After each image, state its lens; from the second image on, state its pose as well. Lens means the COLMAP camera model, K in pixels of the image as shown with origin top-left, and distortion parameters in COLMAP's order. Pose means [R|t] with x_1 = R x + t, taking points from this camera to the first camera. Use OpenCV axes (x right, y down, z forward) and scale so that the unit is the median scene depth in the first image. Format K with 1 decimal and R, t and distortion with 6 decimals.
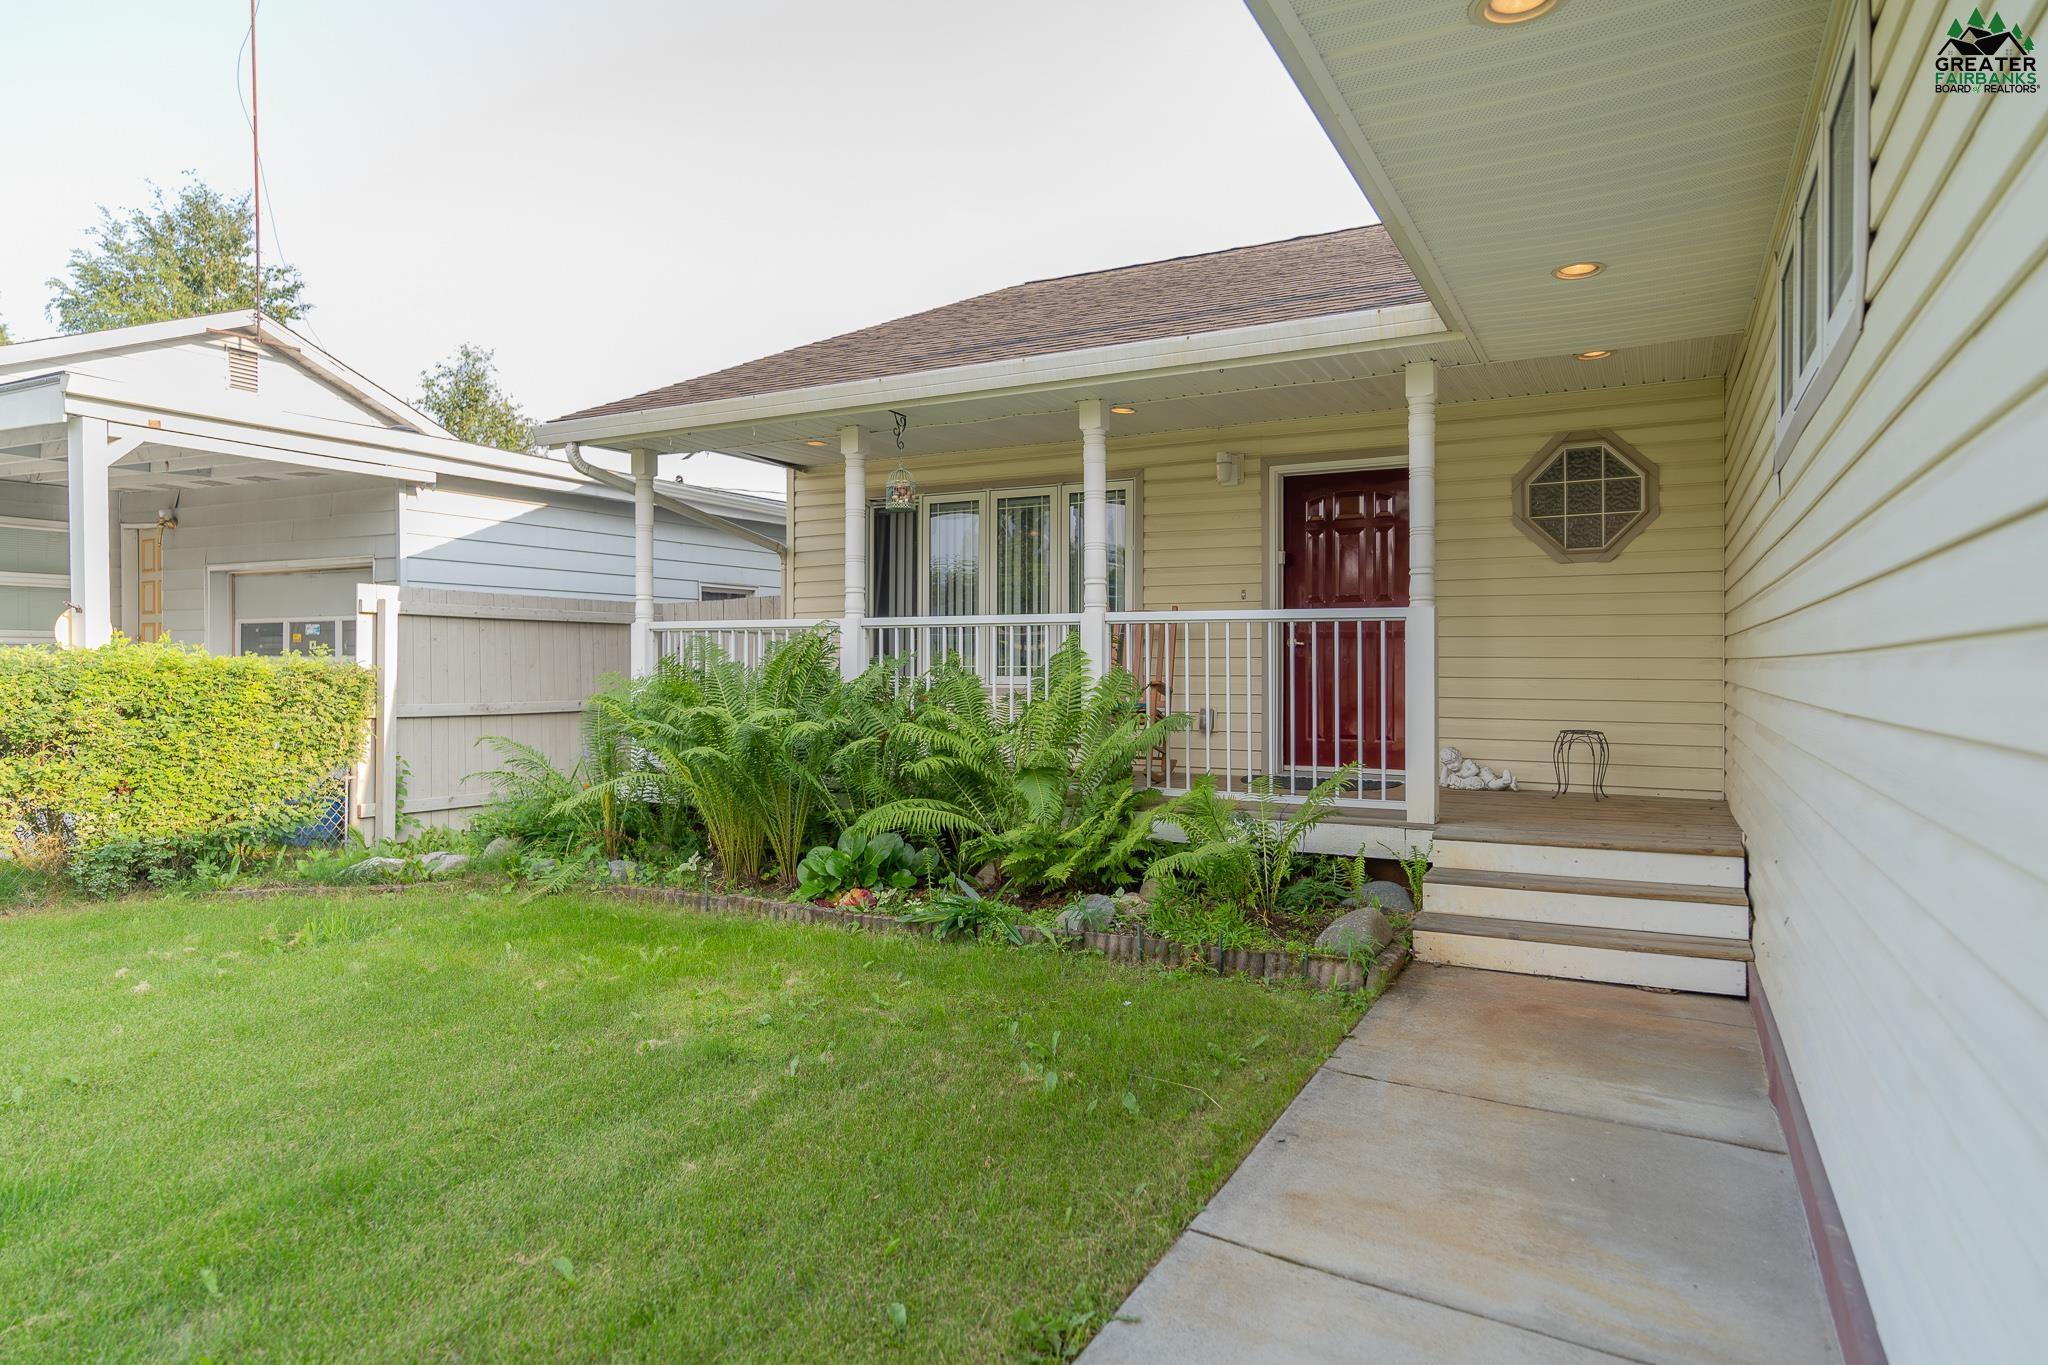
lens RADIAL K [[1181.2, 0, 1016.8], [0, 1181.2, 680.5], [0, 0, 1]] dist [0.002358, -0.000073]
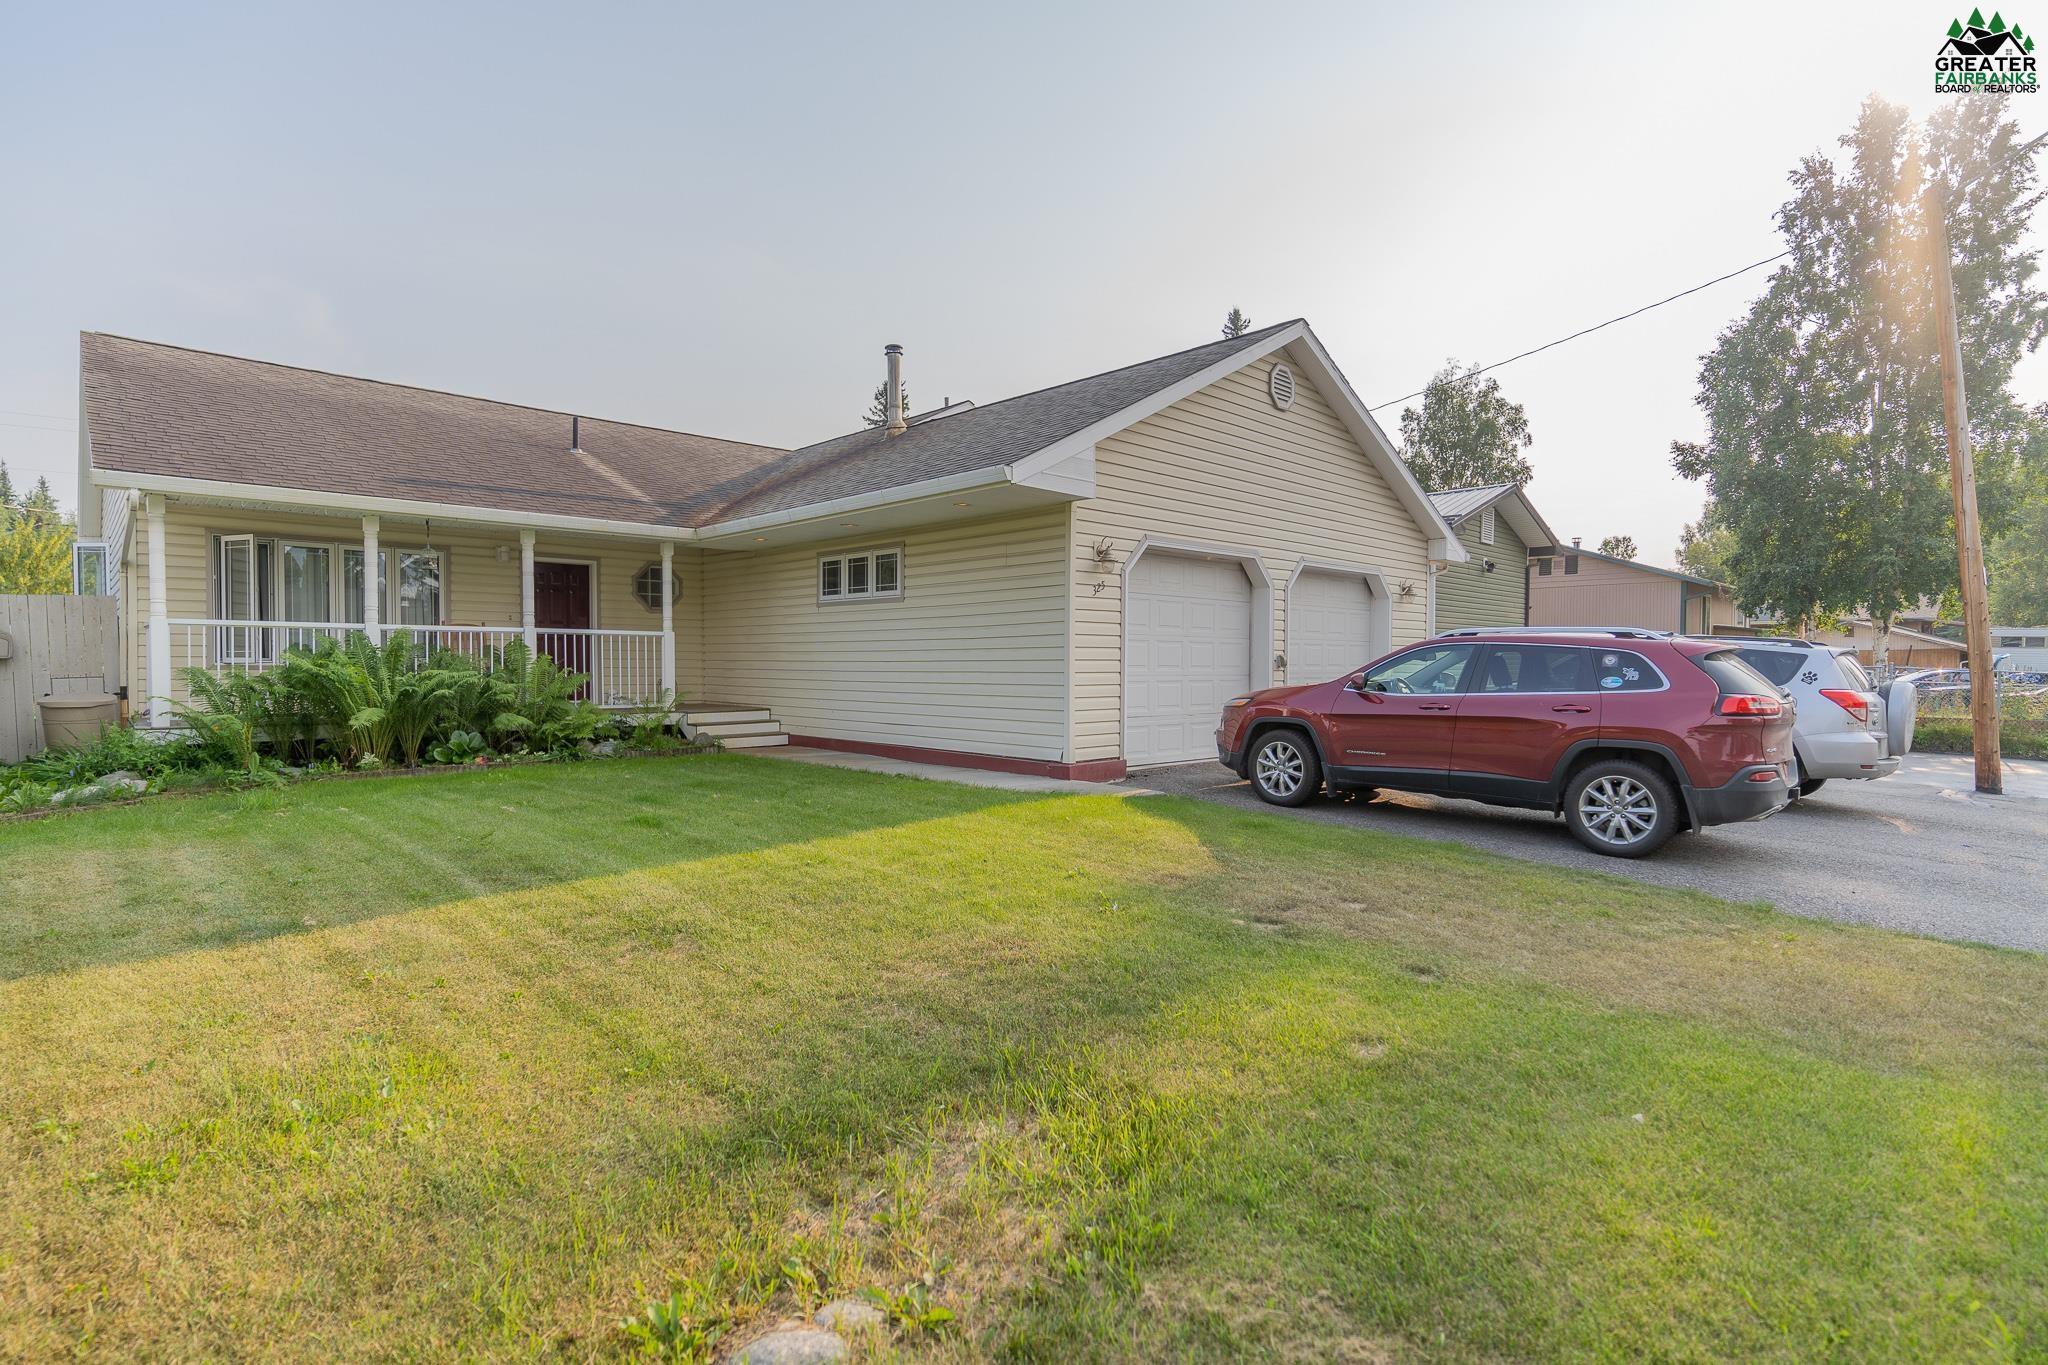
lens RADIAL K [[979.2, 0, 1021.7], [0, 979.2, 681.6], [0, 0, 1]] dist [0.000717, -0.000462]
pose [[0.307014, -0.017571, 0.951543, -1.253575], [0.016163, 0.999782, 0.013247, 0.030678], [-0.951568, 0.011312, 0.307231, -0.375257]]
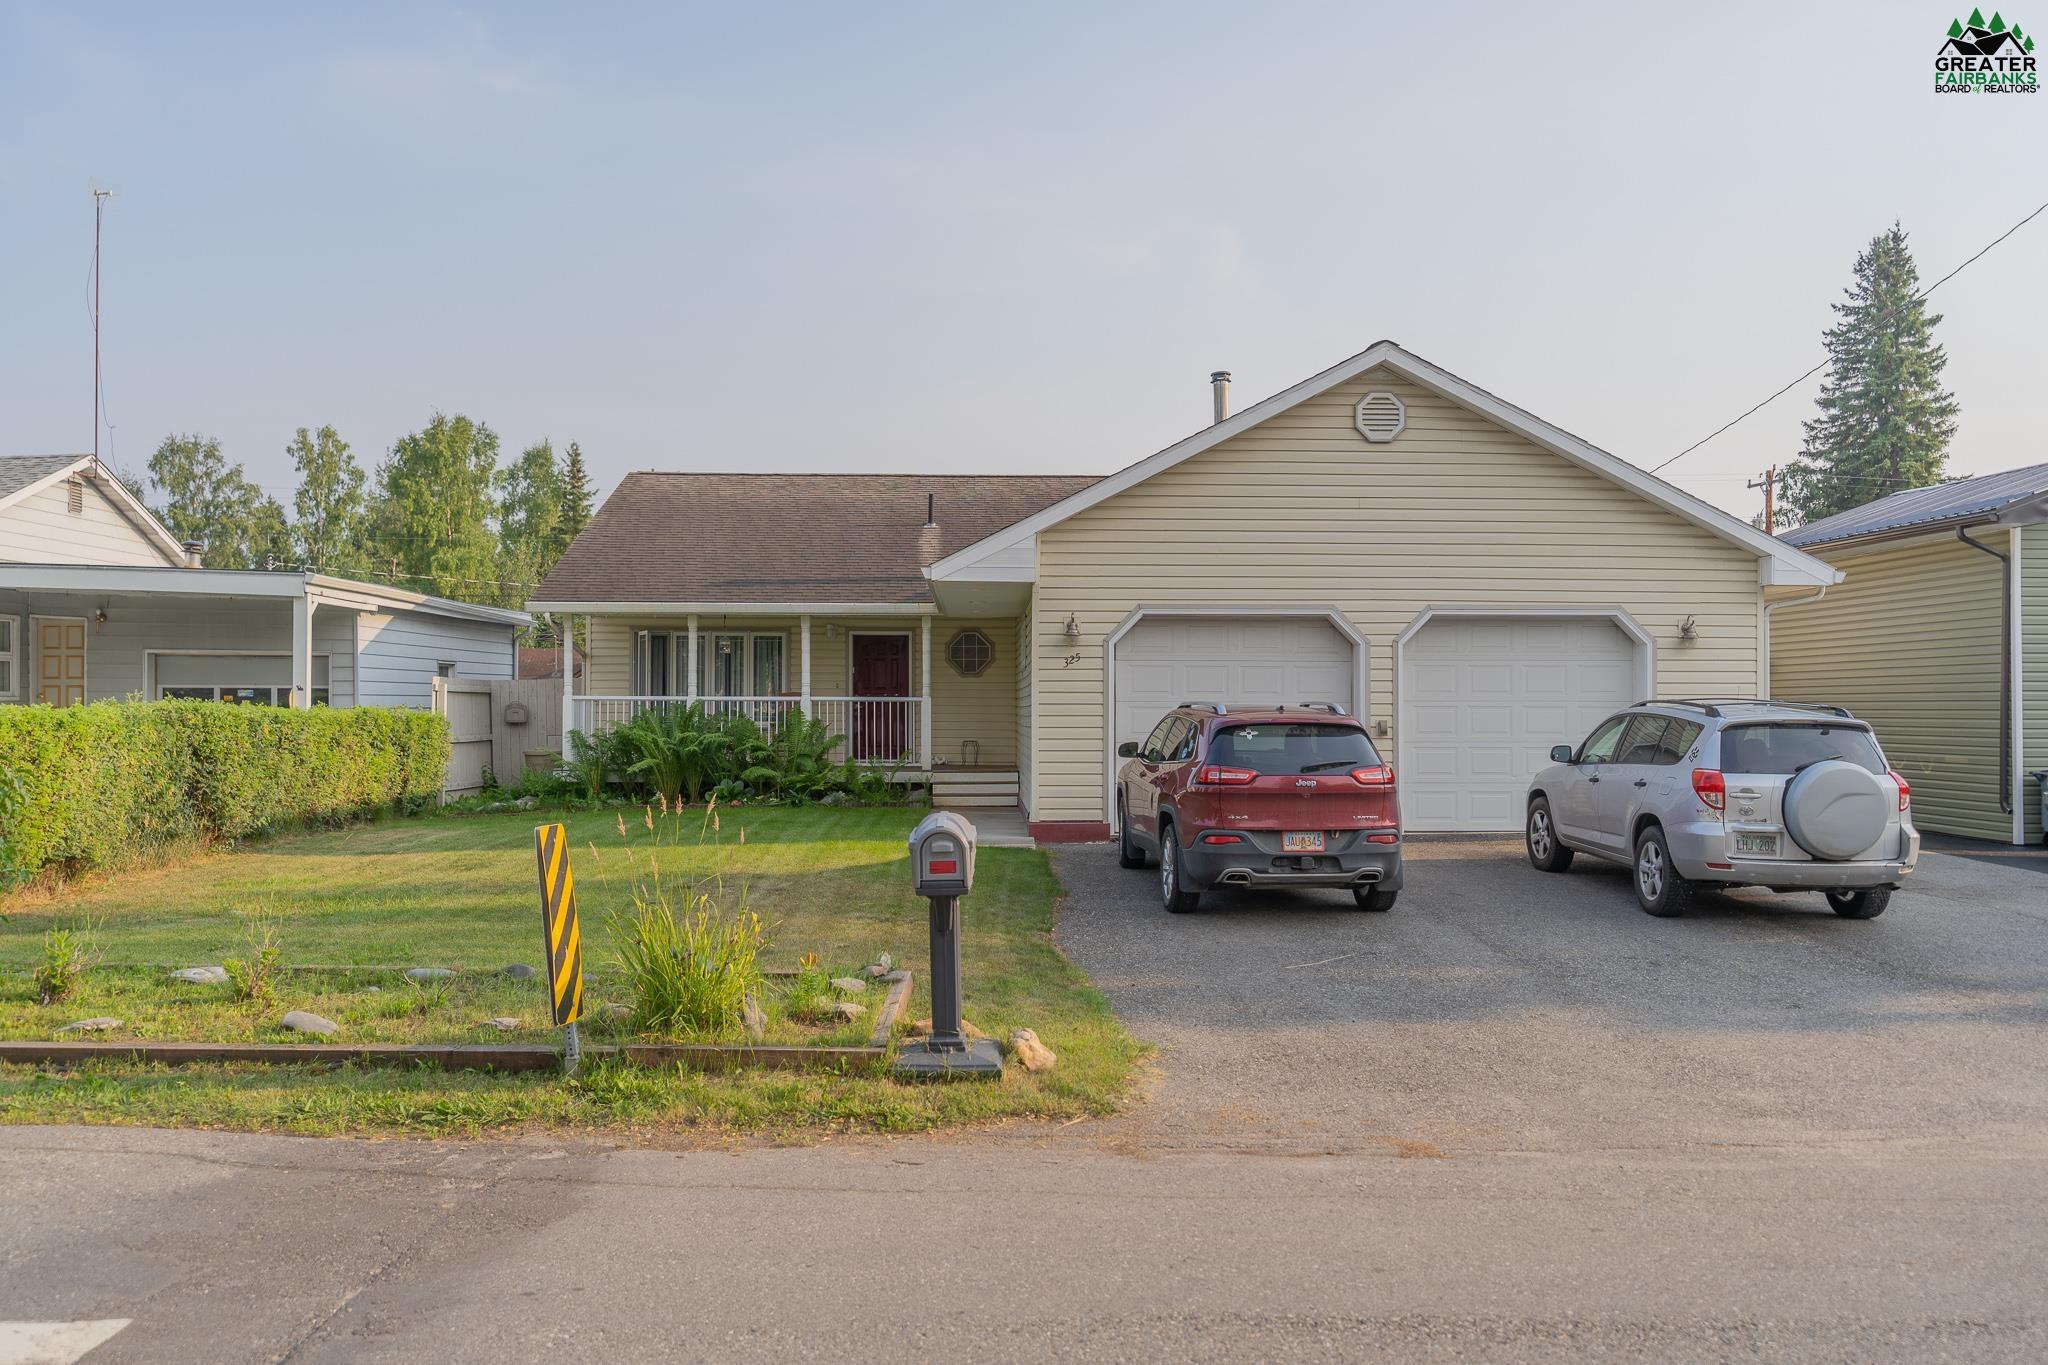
lens RADIAL K [[1606.2, 0, 1028.8], [0, 1606.2, 687.0], [0, 0, 1]] dist [-0.002700, 0.003894]
pose [[0.864919, 0.011661, 0.501776, -1.175555], [0.005899, 0.999425, -0.033393, 0.040485], [-0.501877, 0.031842, 0.864353, -2.109132]]
